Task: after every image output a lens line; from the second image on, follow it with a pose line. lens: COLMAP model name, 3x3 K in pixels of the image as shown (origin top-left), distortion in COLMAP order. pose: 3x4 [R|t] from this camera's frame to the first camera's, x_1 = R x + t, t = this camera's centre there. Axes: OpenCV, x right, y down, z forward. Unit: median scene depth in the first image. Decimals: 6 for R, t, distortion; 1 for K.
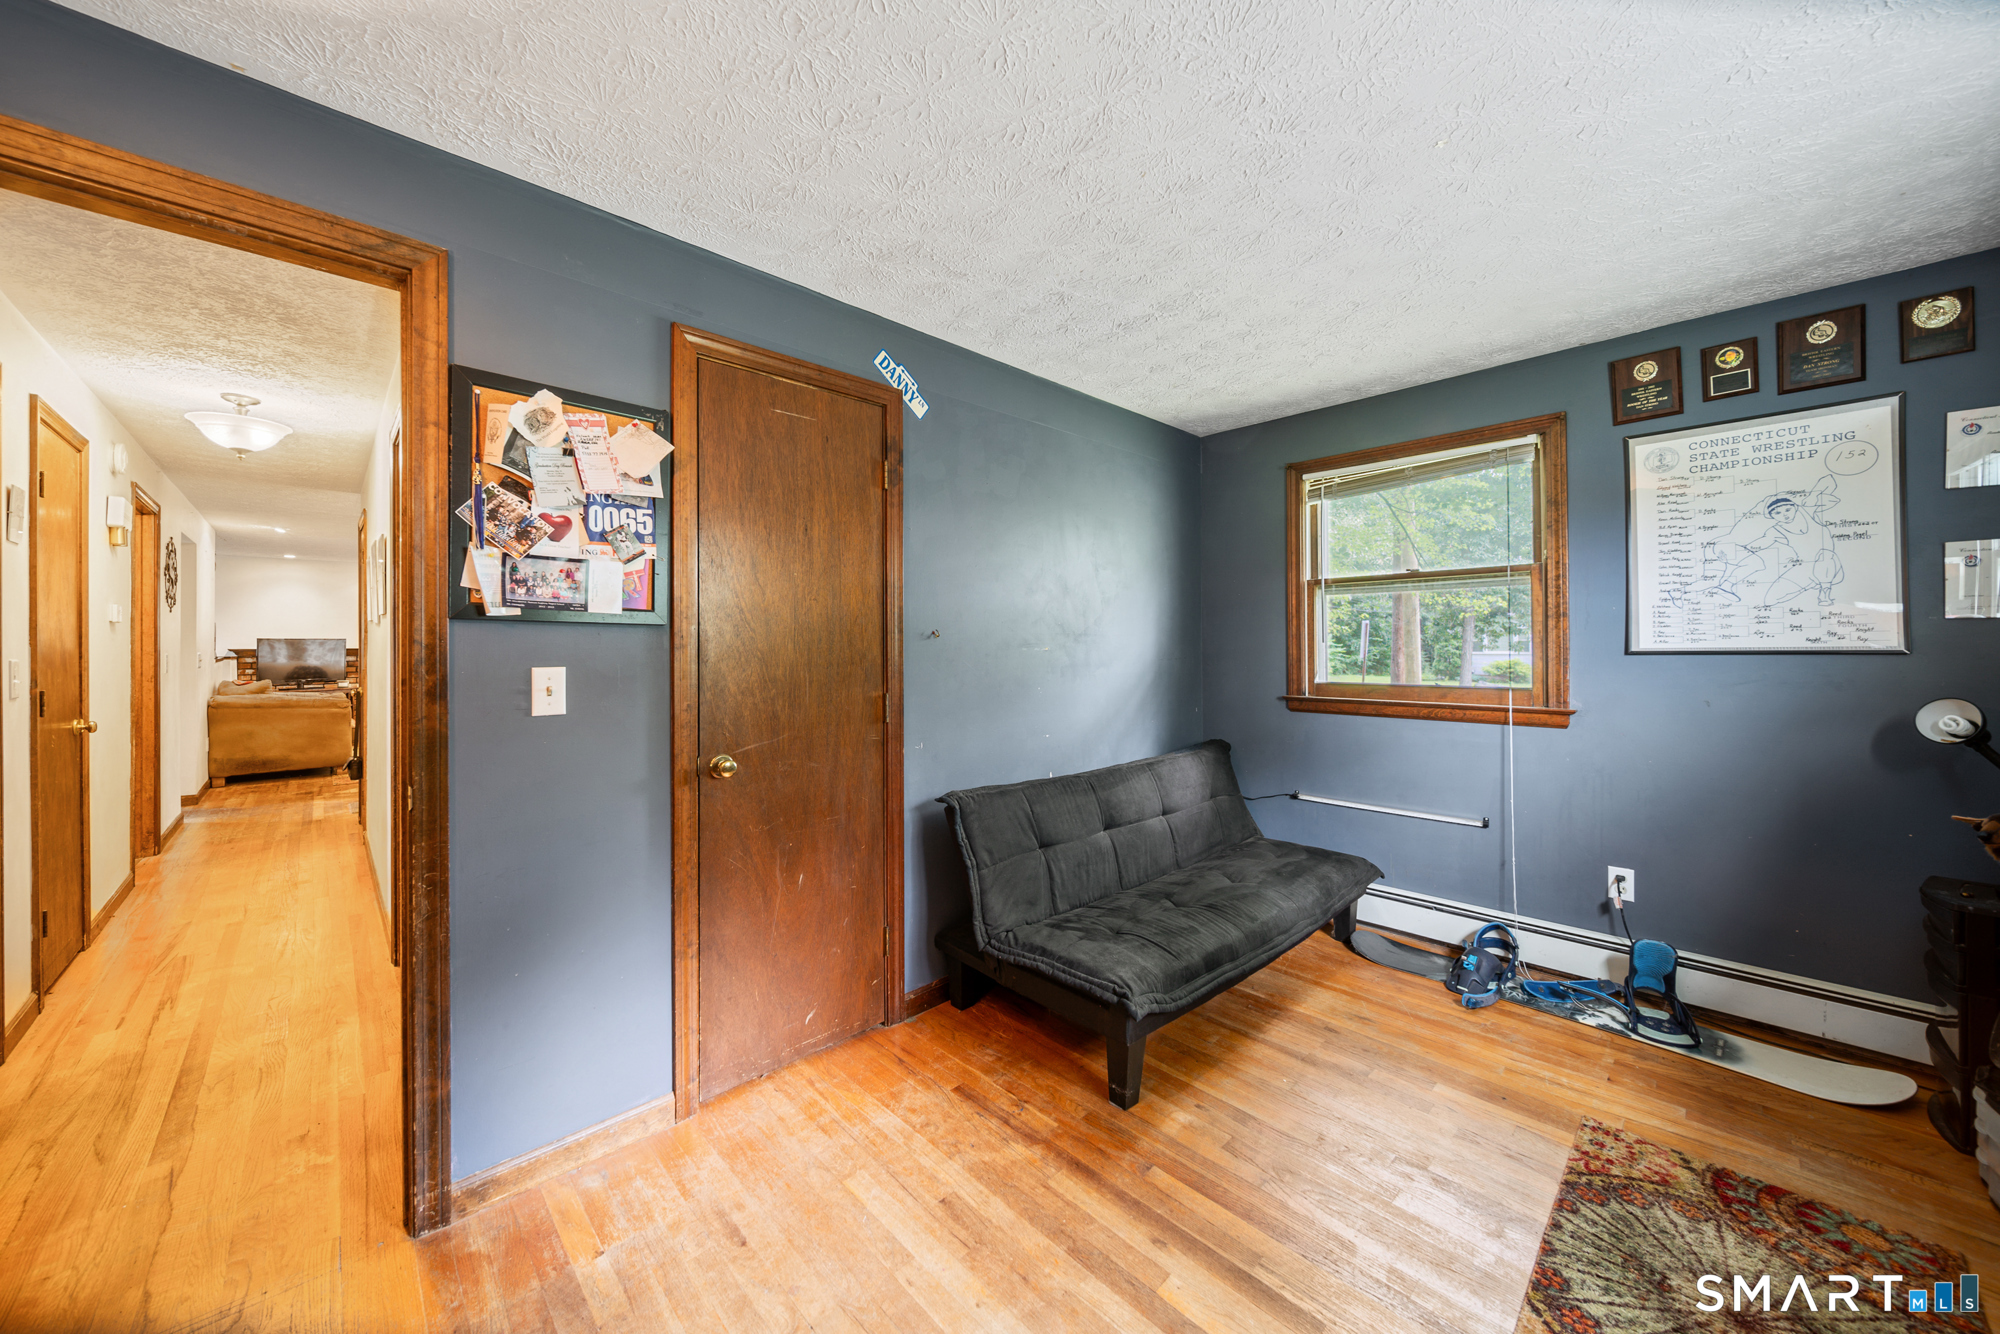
lens RADIAL K [[709.7, 0, 986.2], [0, 709.7, 648.8], [0, 0, 1]] dist [-0.000243, -0.000162]
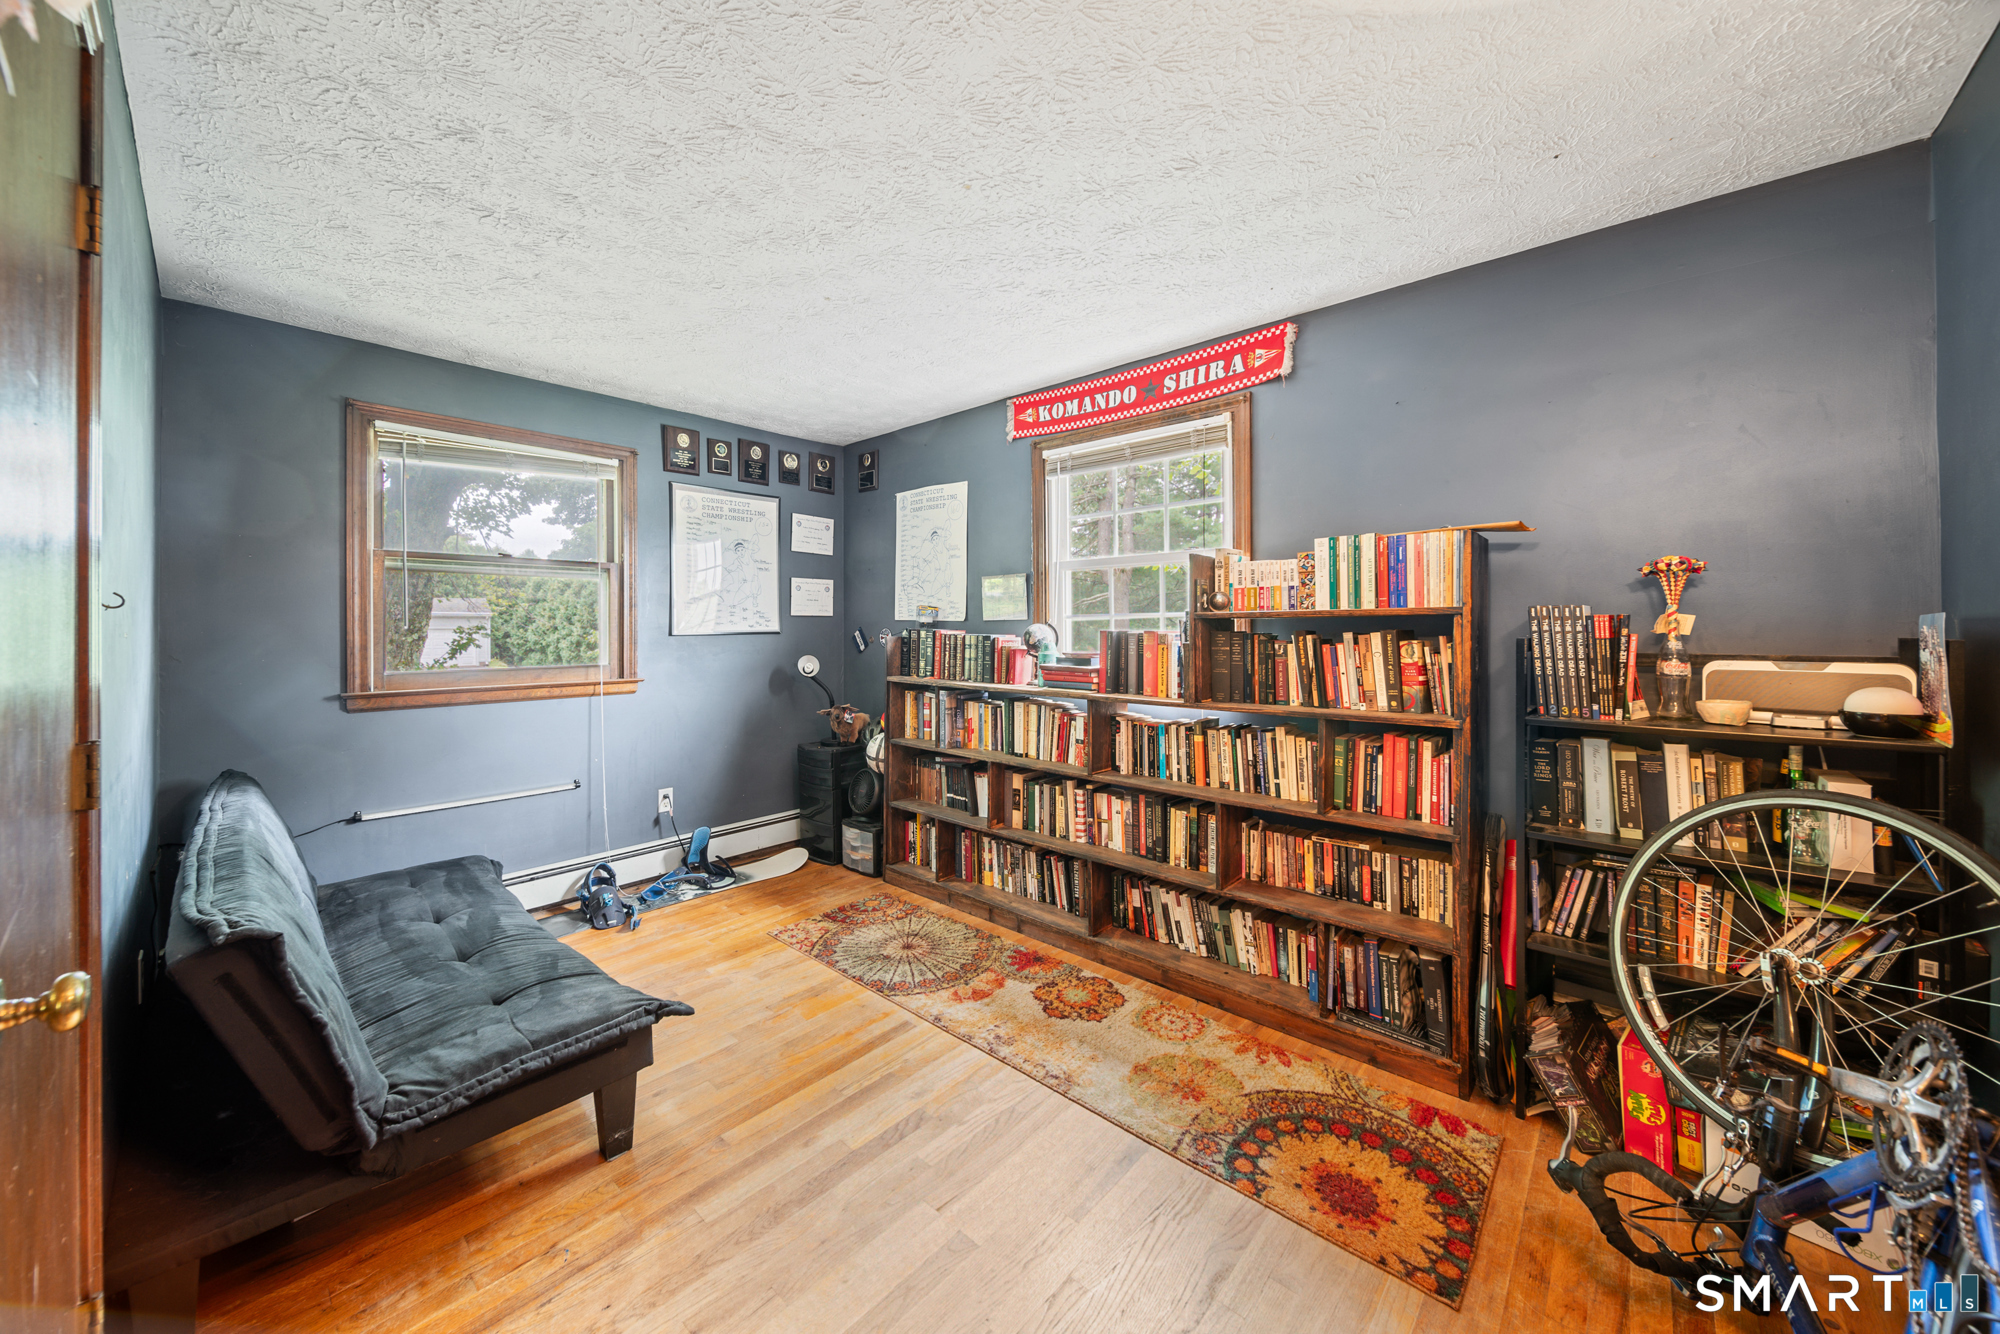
lens RADIAL K [[713.7, 0, 996.9], [0, 713.7, 632.3], [0, 0, 1]] dist [-0.000146, -0.000228]
pose [[-0.078319, -0.003138, 0.996923, -0.611855], [0.006647, 0.999971, 0.003670, 0.000982], [-0.996906, 0.006914, -0.078296, 0.507671]]
